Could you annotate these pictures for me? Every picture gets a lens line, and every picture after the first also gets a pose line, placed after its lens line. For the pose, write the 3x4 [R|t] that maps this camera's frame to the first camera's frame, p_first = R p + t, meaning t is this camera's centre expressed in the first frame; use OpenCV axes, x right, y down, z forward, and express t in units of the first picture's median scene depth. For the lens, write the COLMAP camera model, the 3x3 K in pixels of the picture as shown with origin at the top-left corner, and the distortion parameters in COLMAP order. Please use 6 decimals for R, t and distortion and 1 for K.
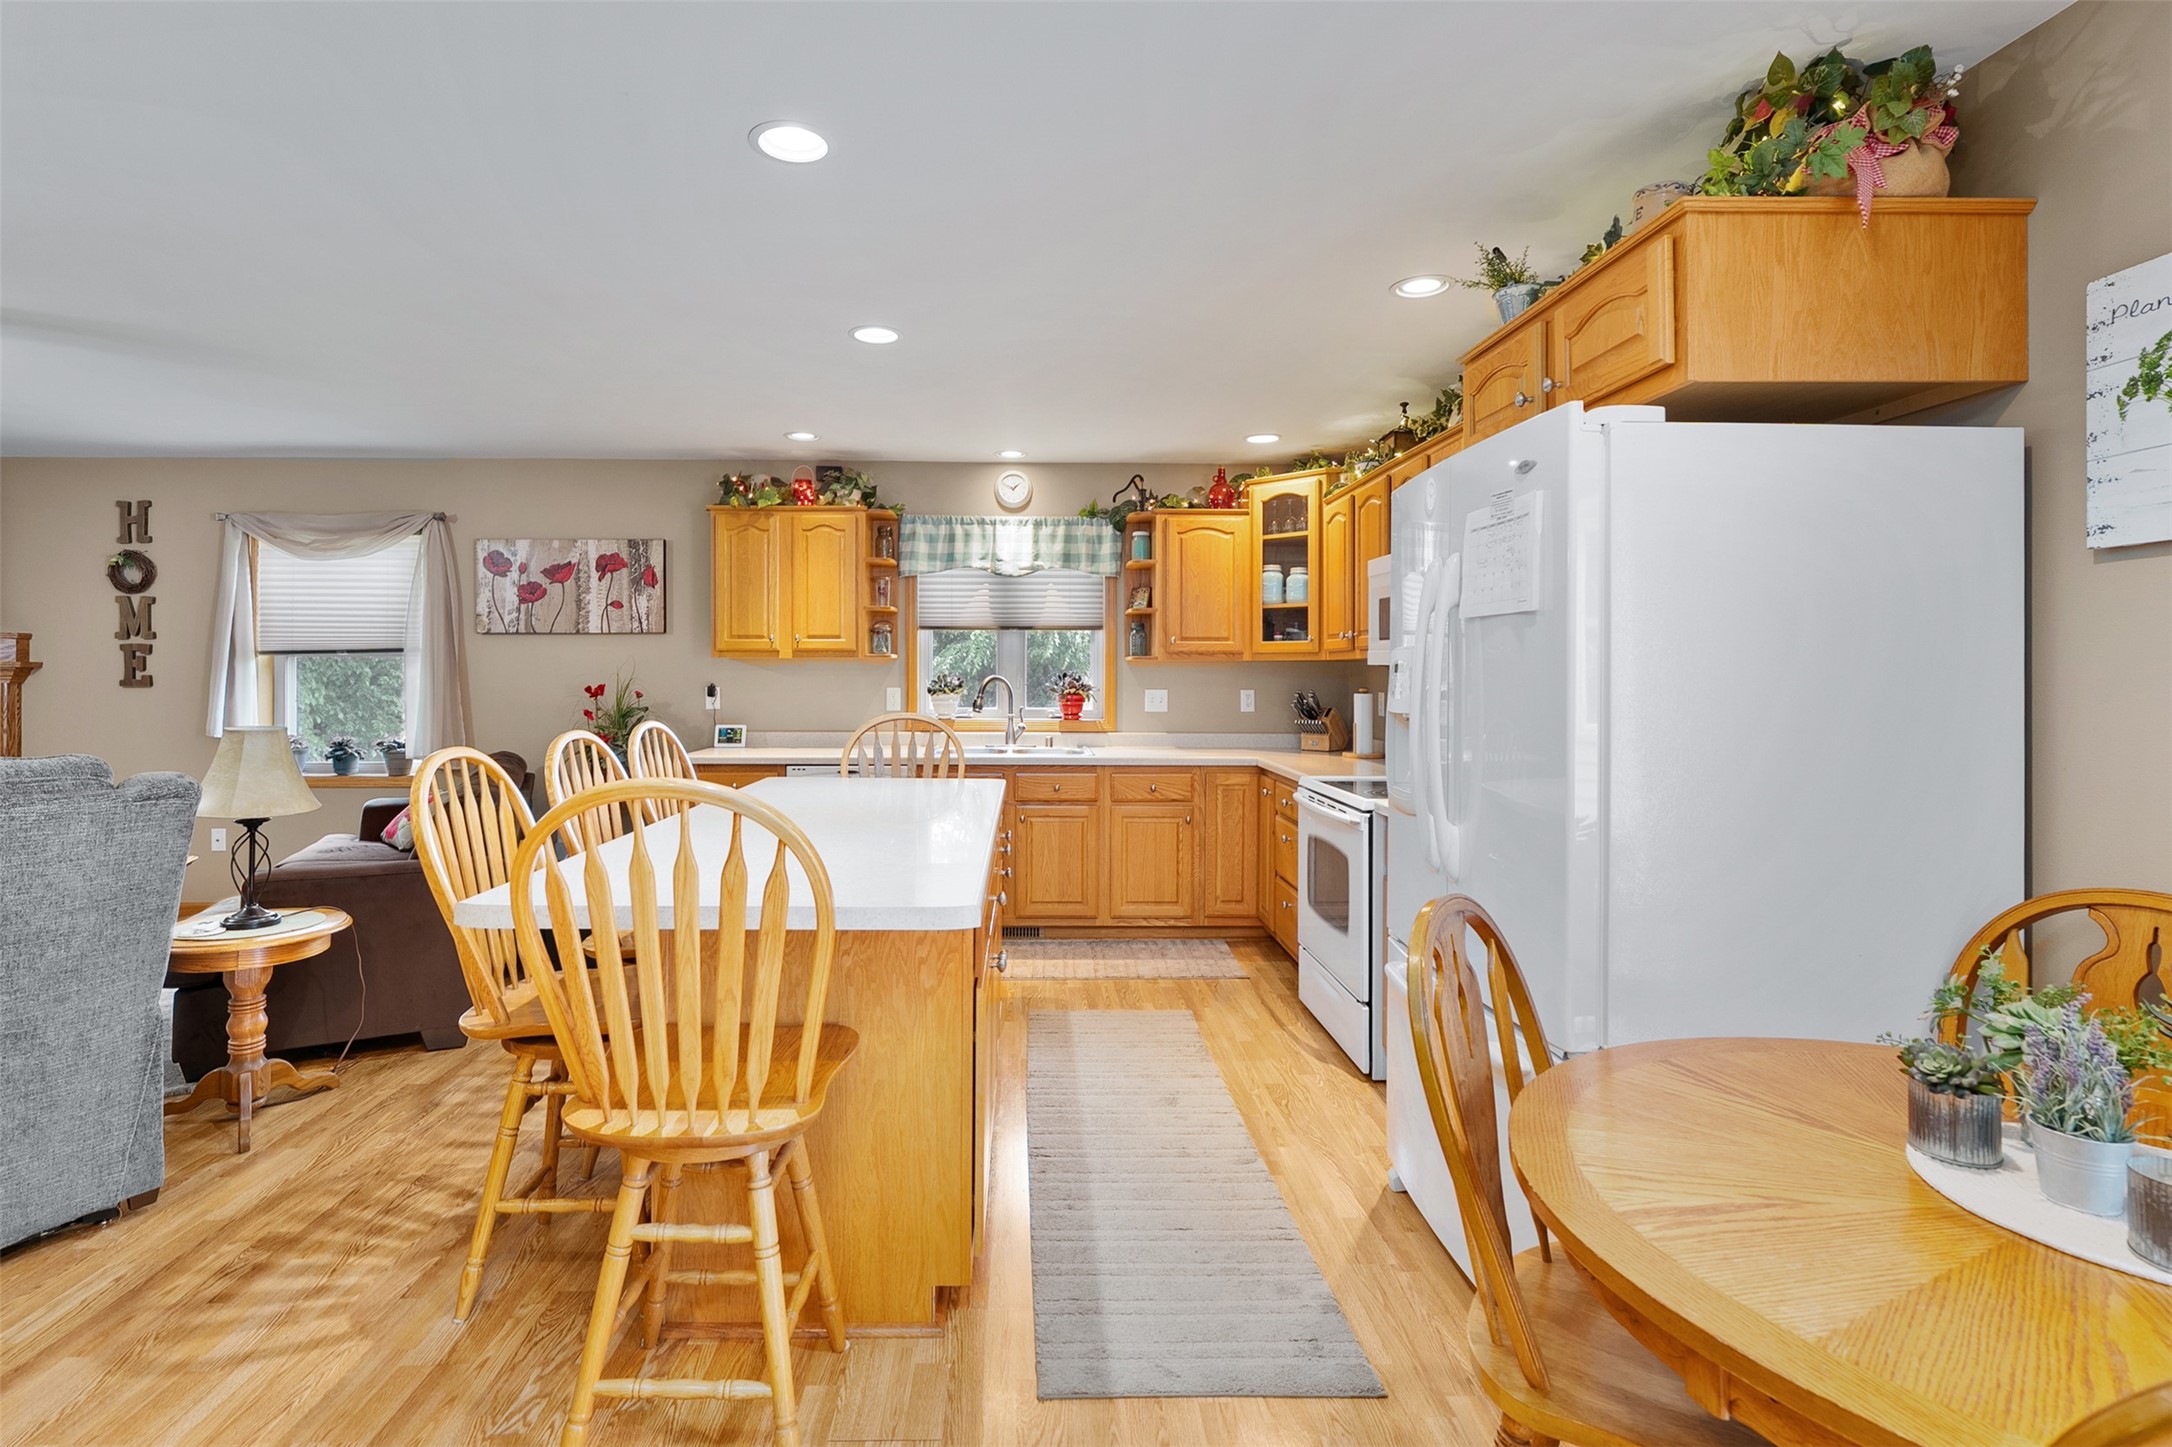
lens RADIAL K [[1052.2, 0, 1053.6], [0, 1052.2, 659.7], [0, 0, 1]] dist [0.008958, -0.001929]
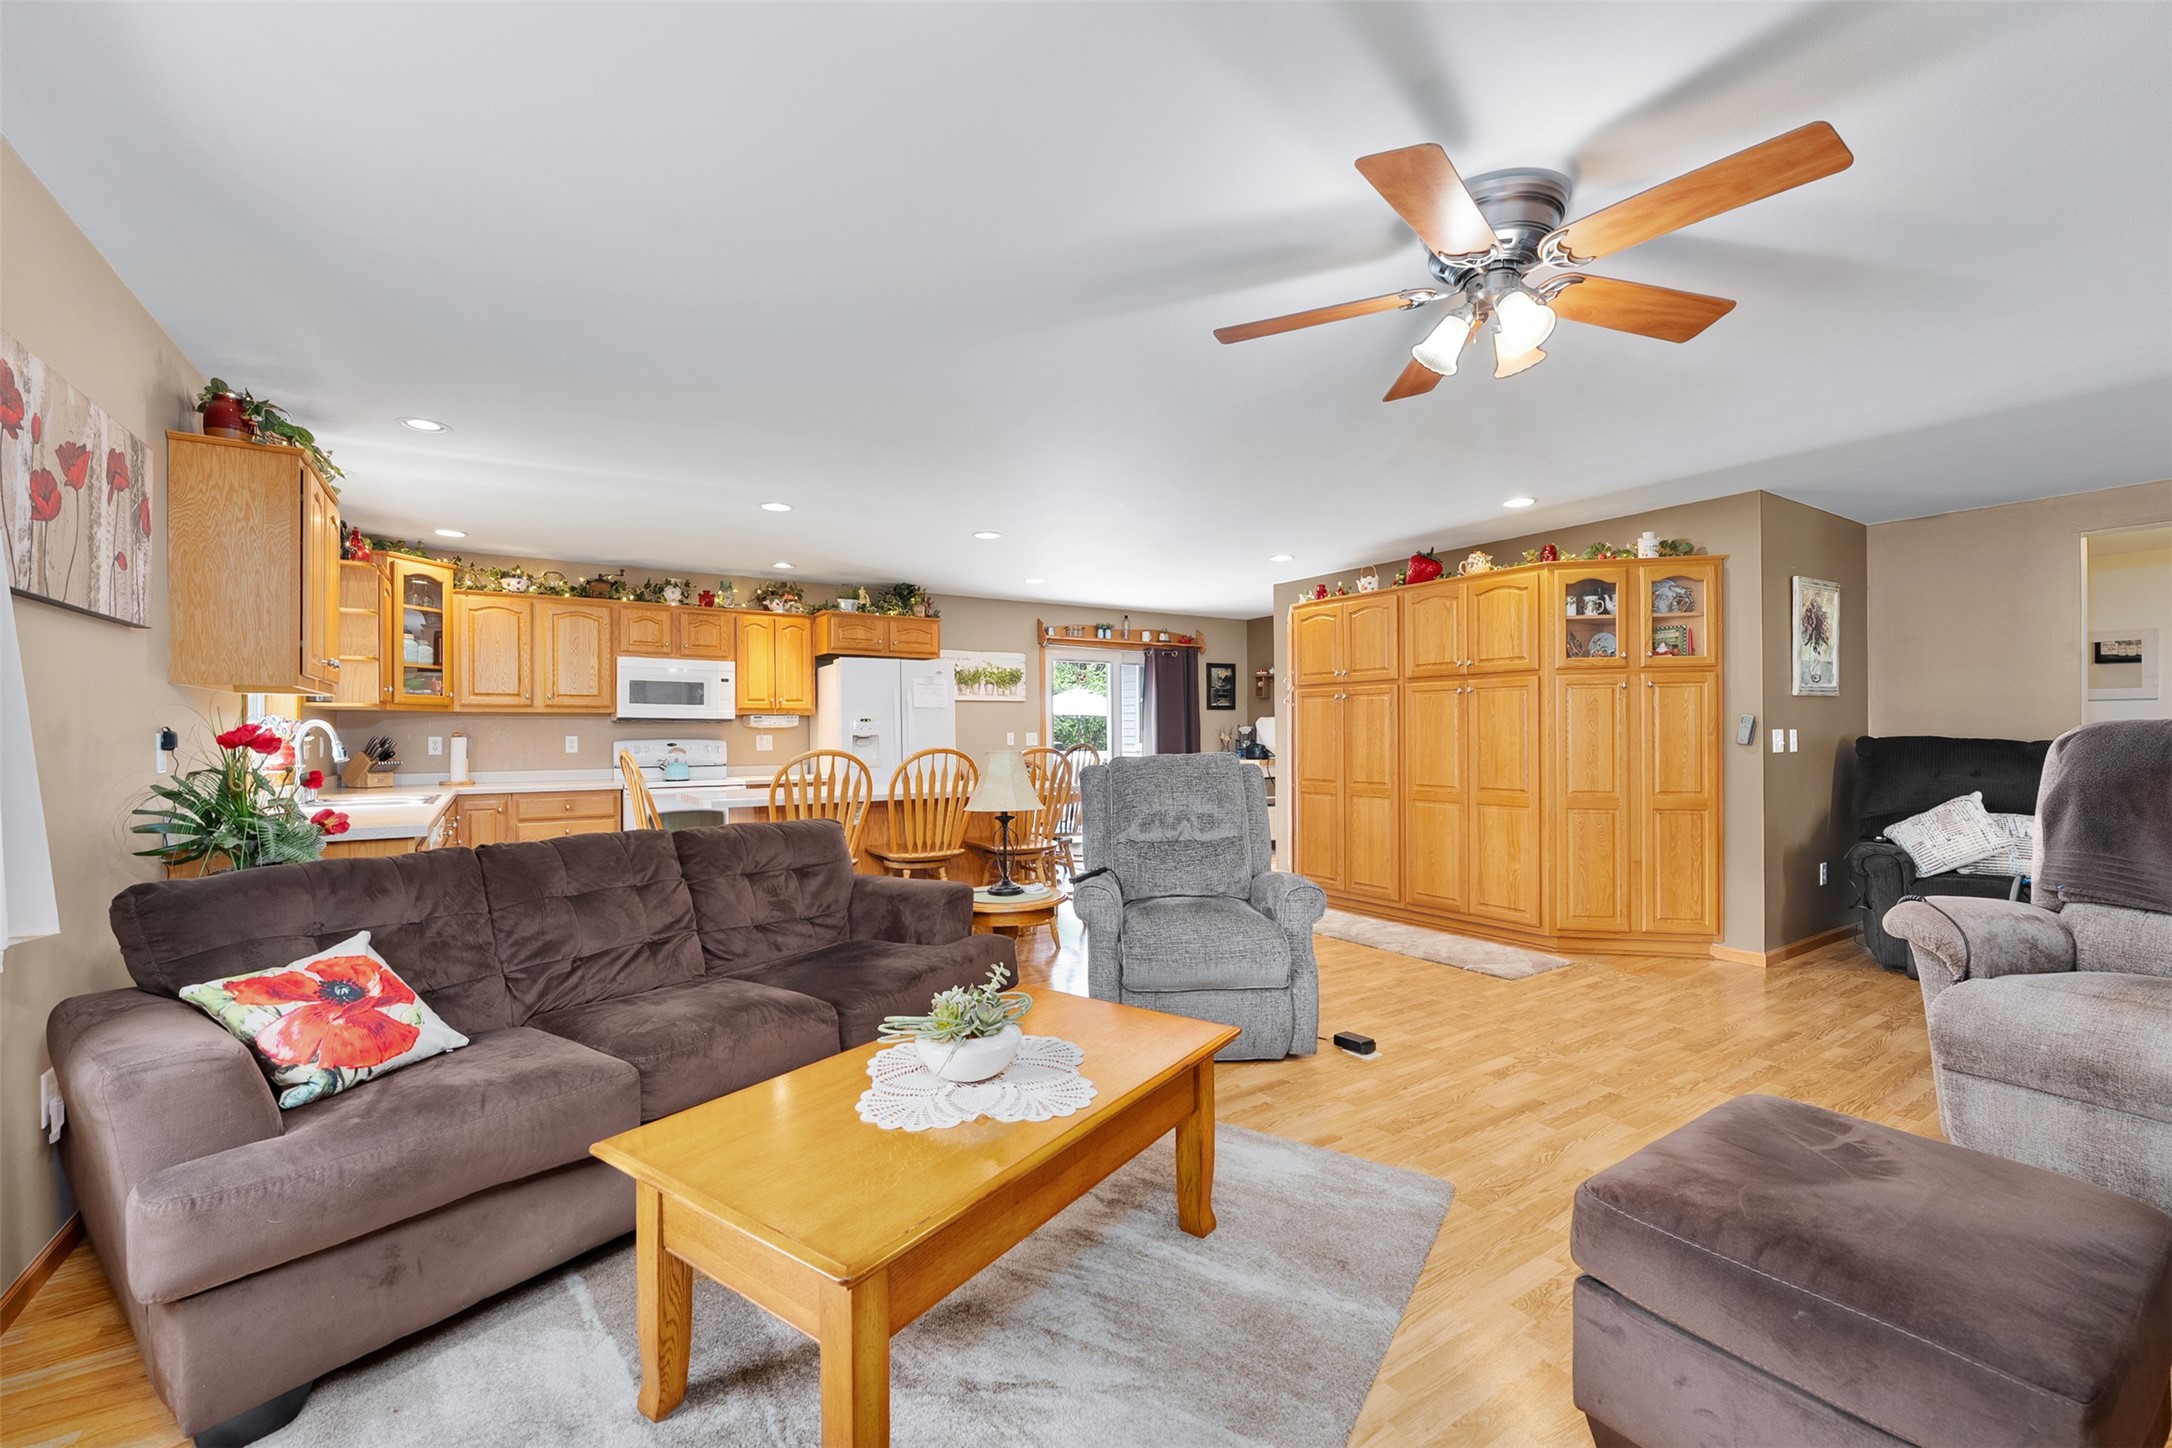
lens RADIAL K [[870.6, 0, 1093.8], [0, 870.6, 735.0], [0, 0, 1]] dist [-0.002826, -0.001015]
pose [[-0.539060, 0.008397, 0.842226, -0.983935], [-0.000215, 0.999949, -0.010107, 0.030706], [-0.842267, -0.005629, -0.539030, 0.840674]]
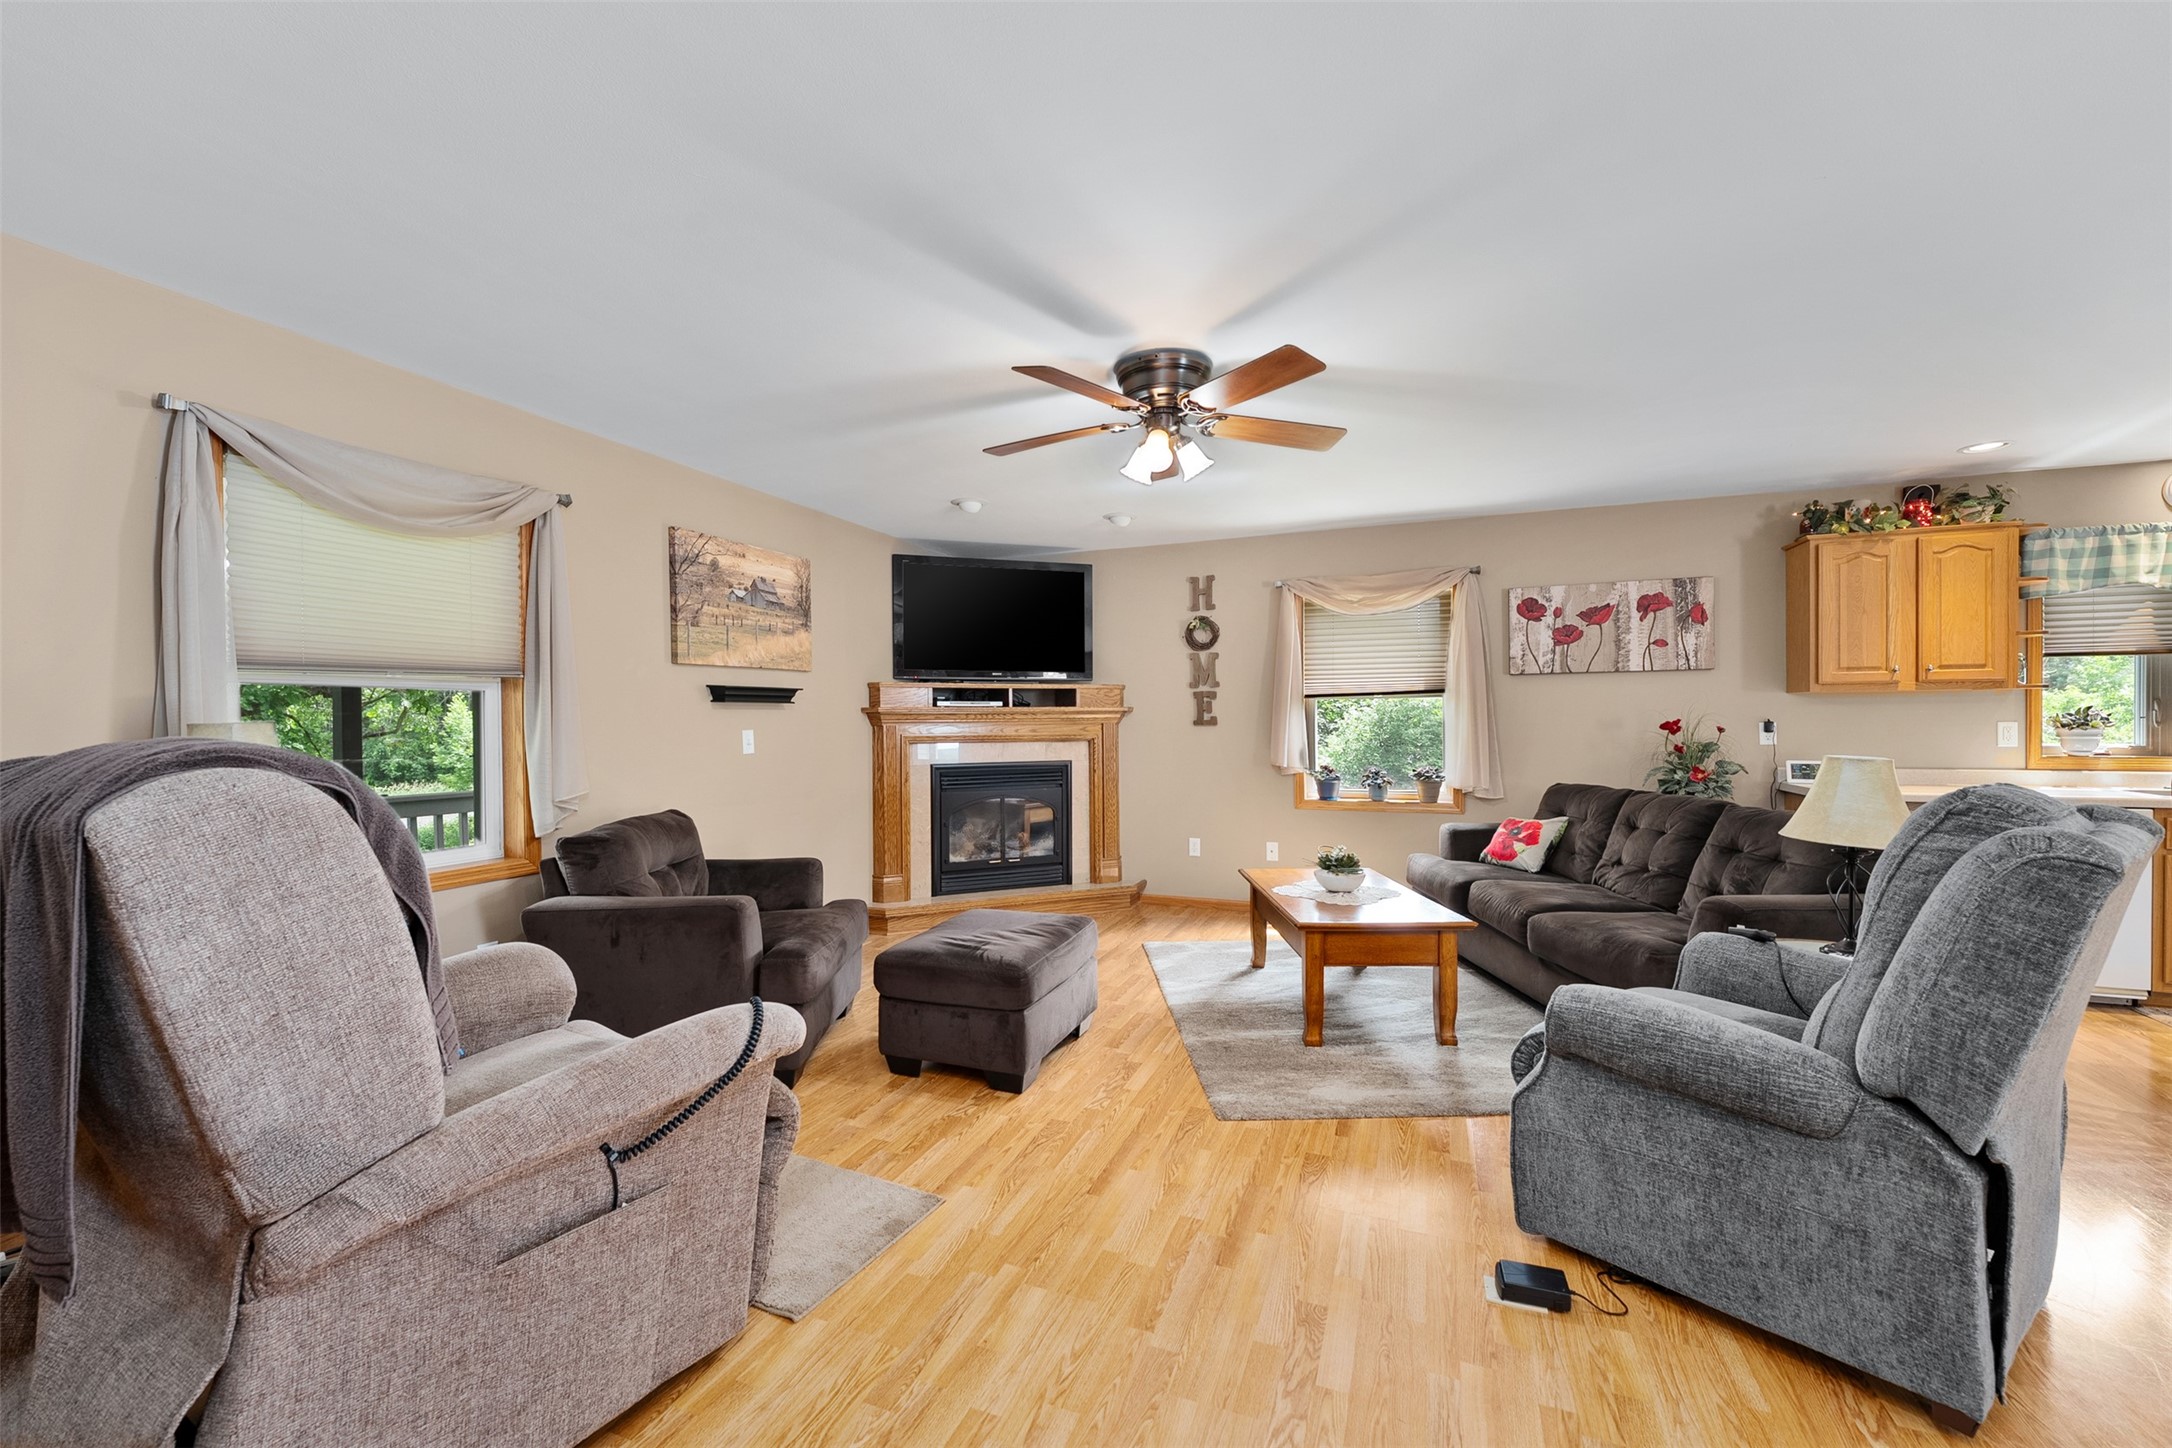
lens RADIAL K [[870.6, 0, 1054.7], [0, 870.6, 730.1], [0, 0, 1]] dist [-0.002826, -0.001015]
pose [[0.912416, -0.002089, -0.409258, -0.607334], [0.011136, 0.999743, 0.019724, 0.009206], [0.409112, -0.022554, 0.912205, -0.014666]]
